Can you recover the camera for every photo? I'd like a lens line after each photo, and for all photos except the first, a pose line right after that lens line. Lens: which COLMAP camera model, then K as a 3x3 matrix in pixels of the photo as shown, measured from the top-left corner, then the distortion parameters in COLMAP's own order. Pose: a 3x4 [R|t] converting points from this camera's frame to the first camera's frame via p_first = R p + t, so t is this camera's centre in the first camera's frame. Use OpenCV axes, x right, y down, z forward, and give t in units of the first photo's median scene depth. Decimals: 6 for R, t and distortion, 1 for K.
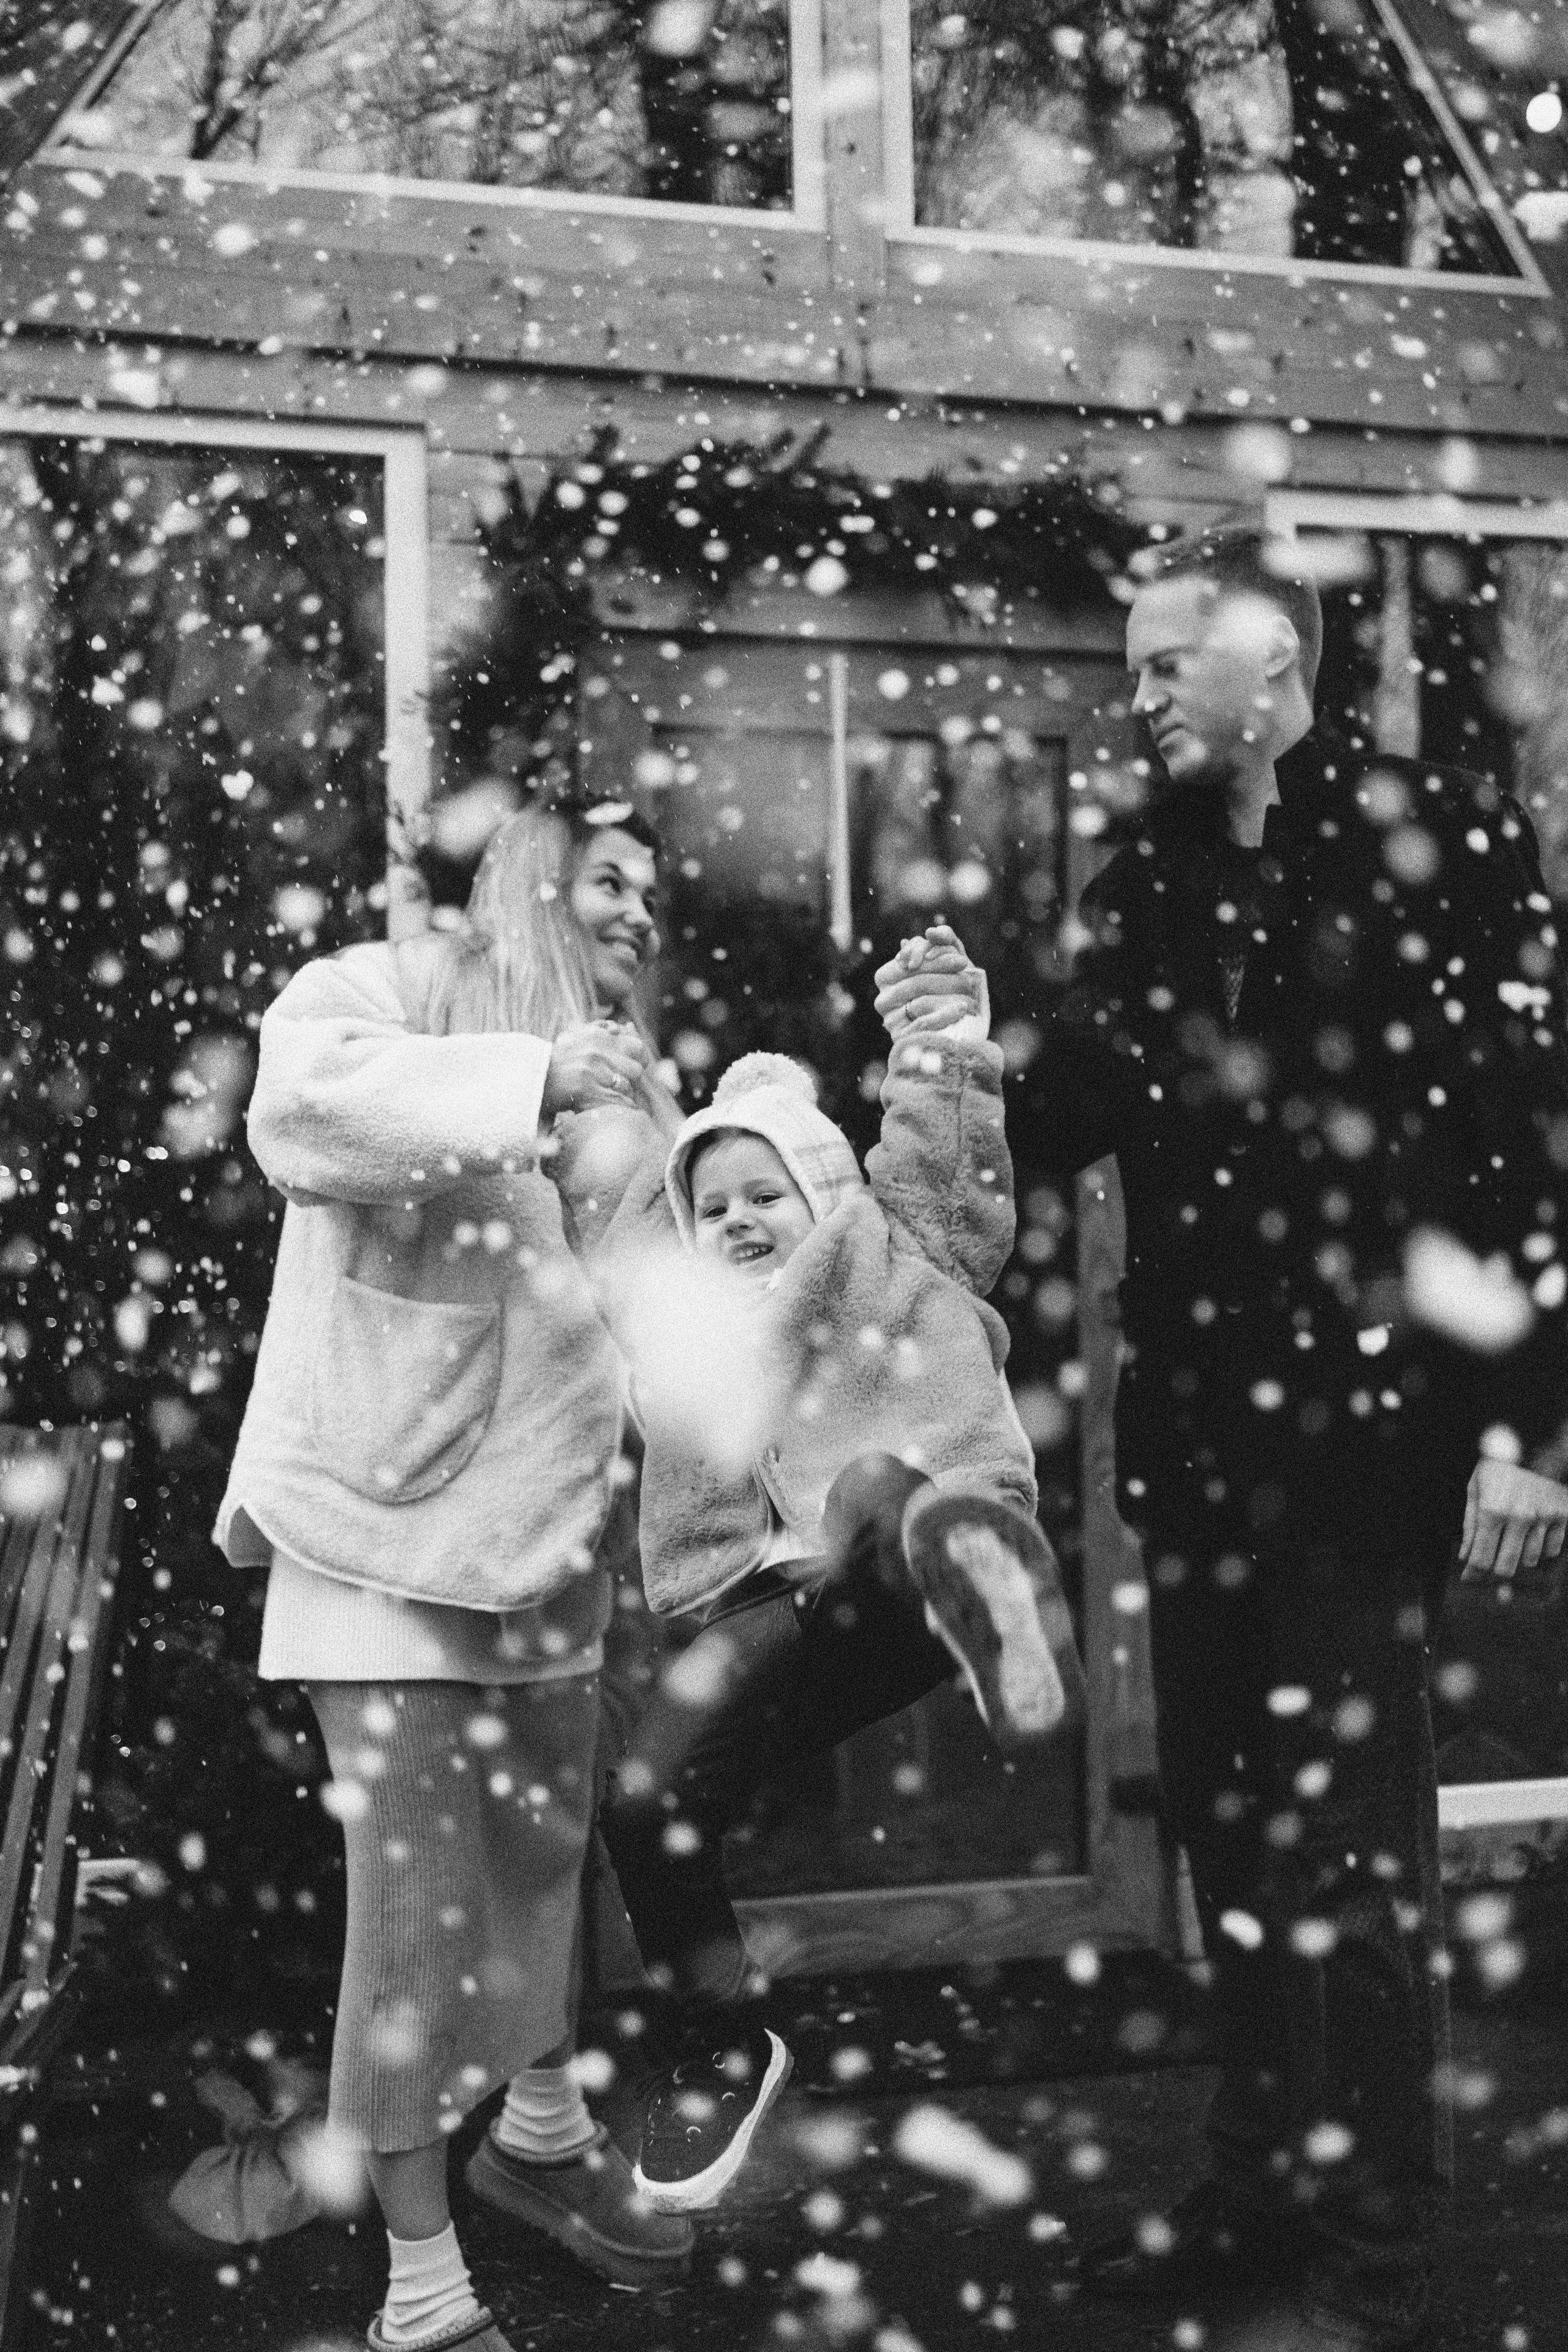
lens RADIAL K [[2392.3, 0, 784.0], [0, 2392.3, 1176.0], [0, 0, 1]] dist [0.034706, -0.031177]
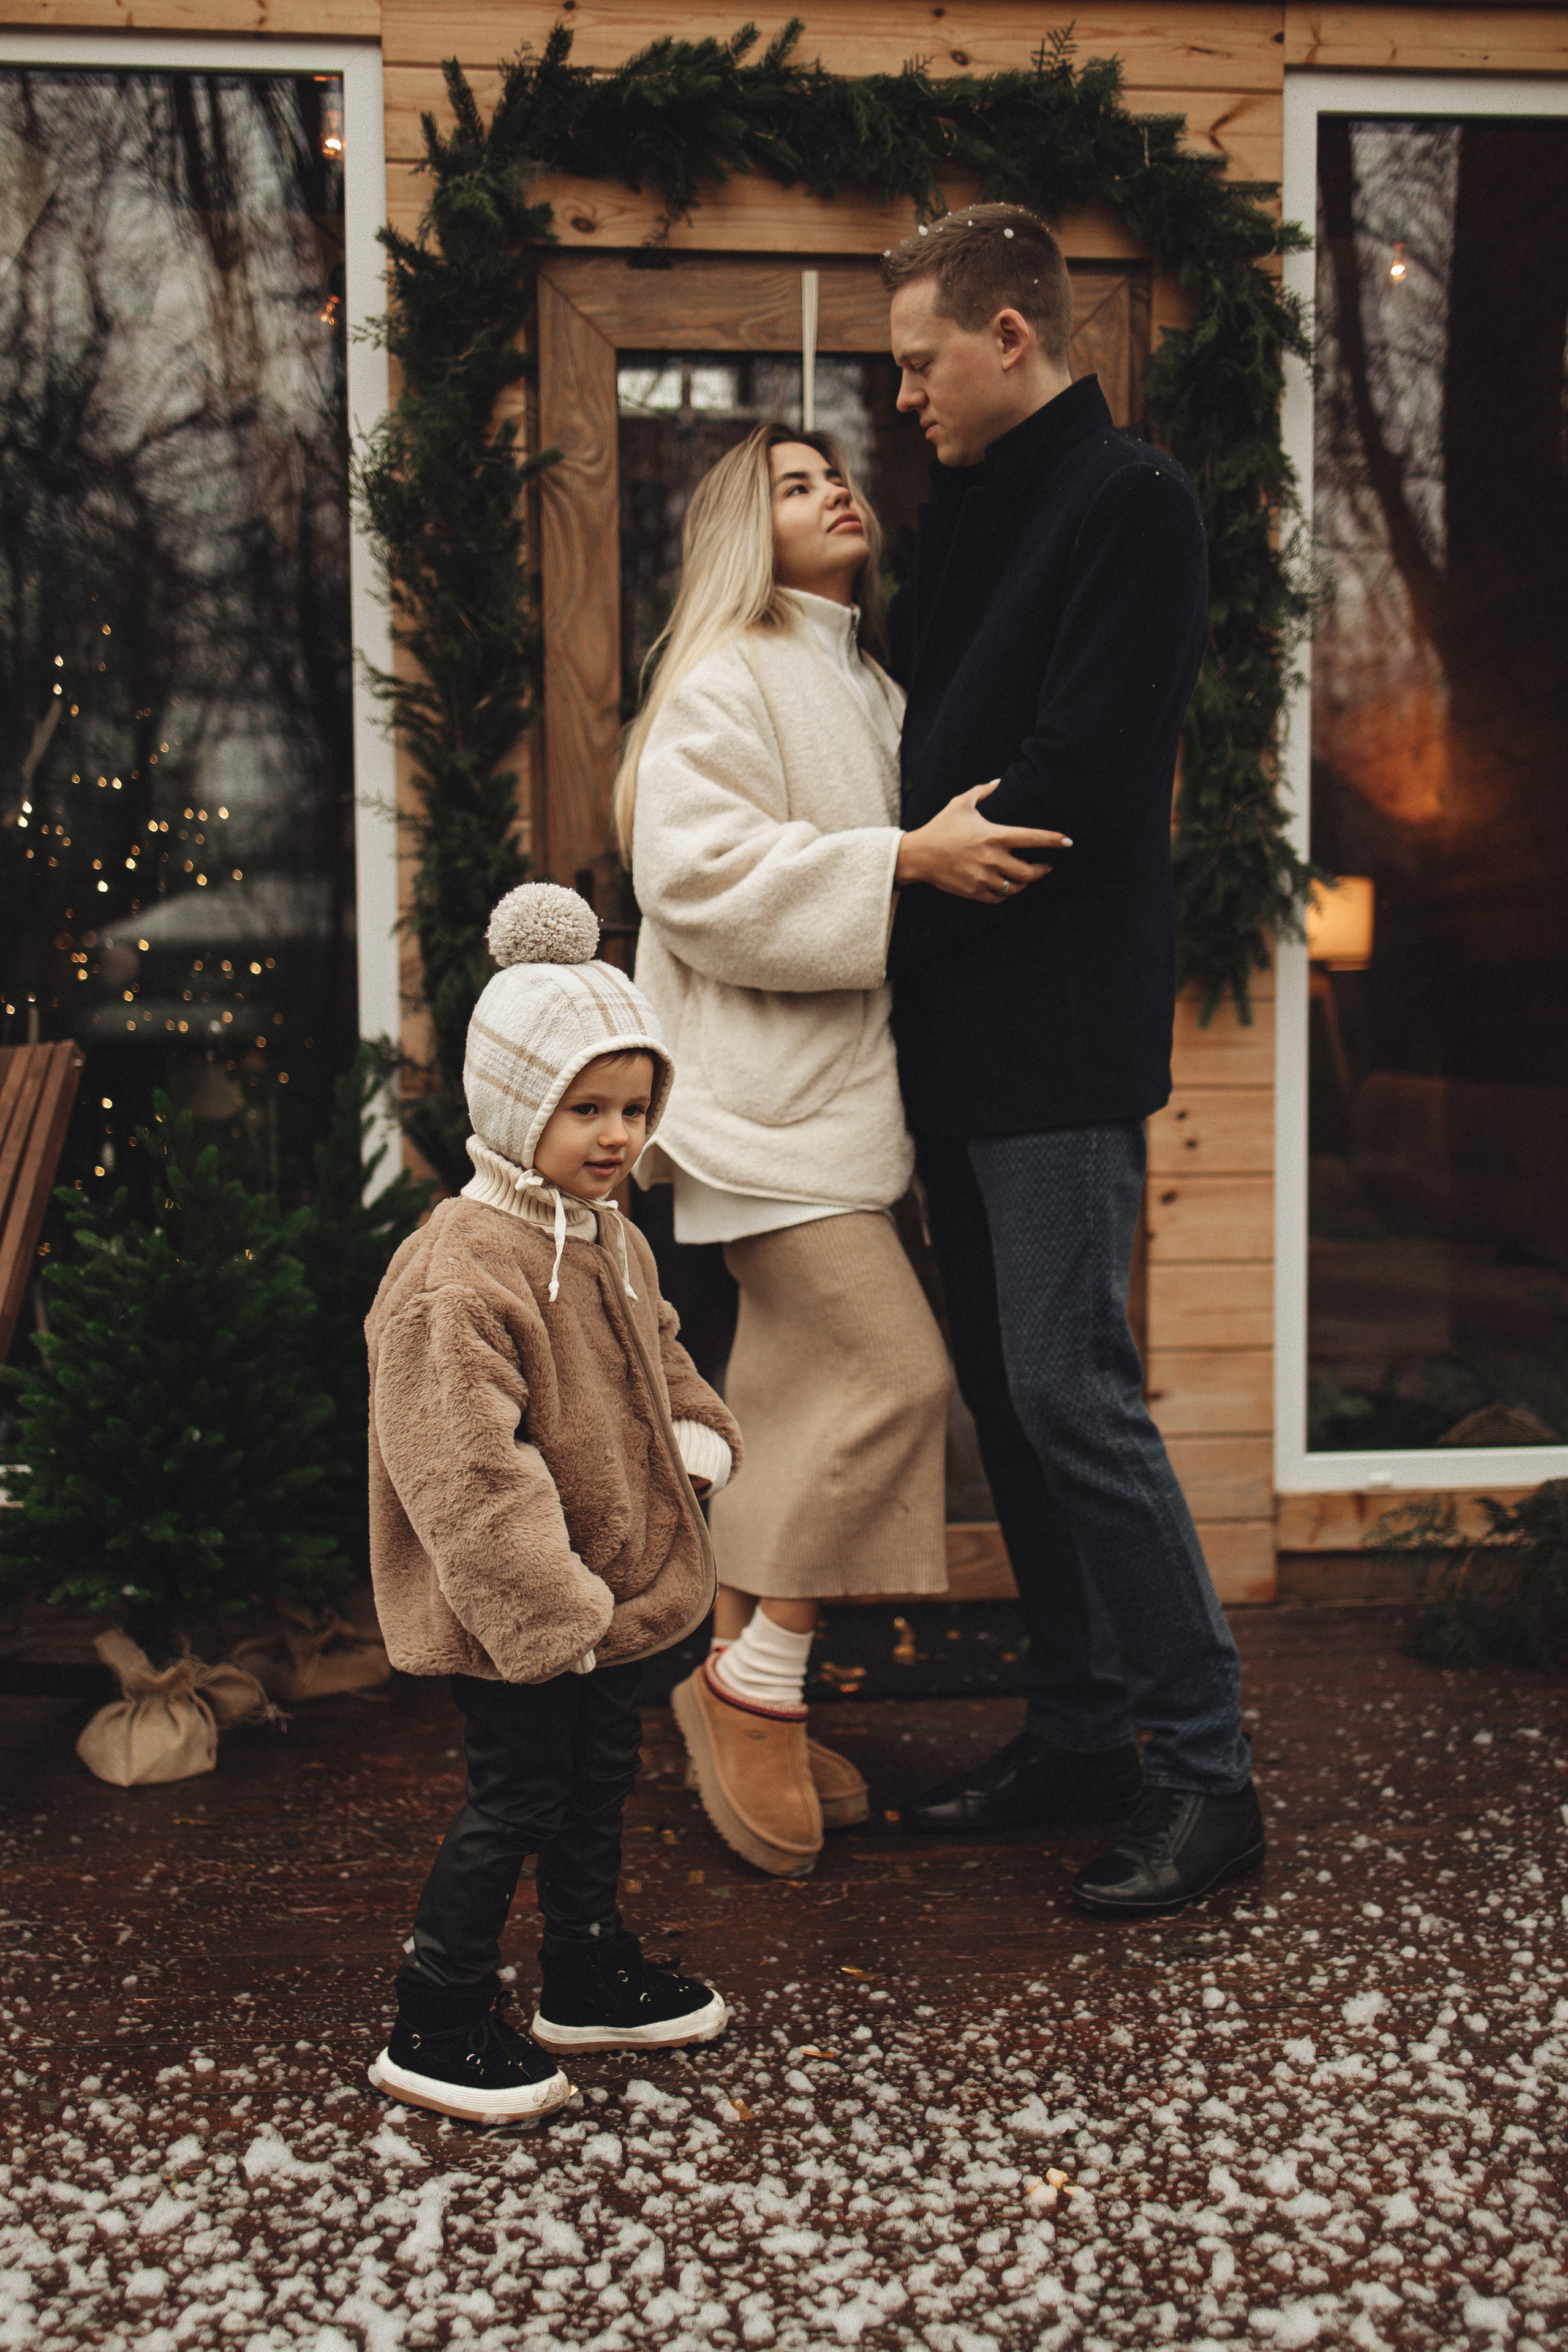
lens RADIAL K [[2392.3, 0, 784.0], [0, 2392.3, 1176.0], [0, 0, 1]] dist [0.034706, -0.031177]
pose [[0.990056, 0.017496, -0.139583, 0.157853], [-0.003428, 0.994942, 0.100395, 0.049310], [0.140633, -0.098918, 0.985108, 0.011651]]
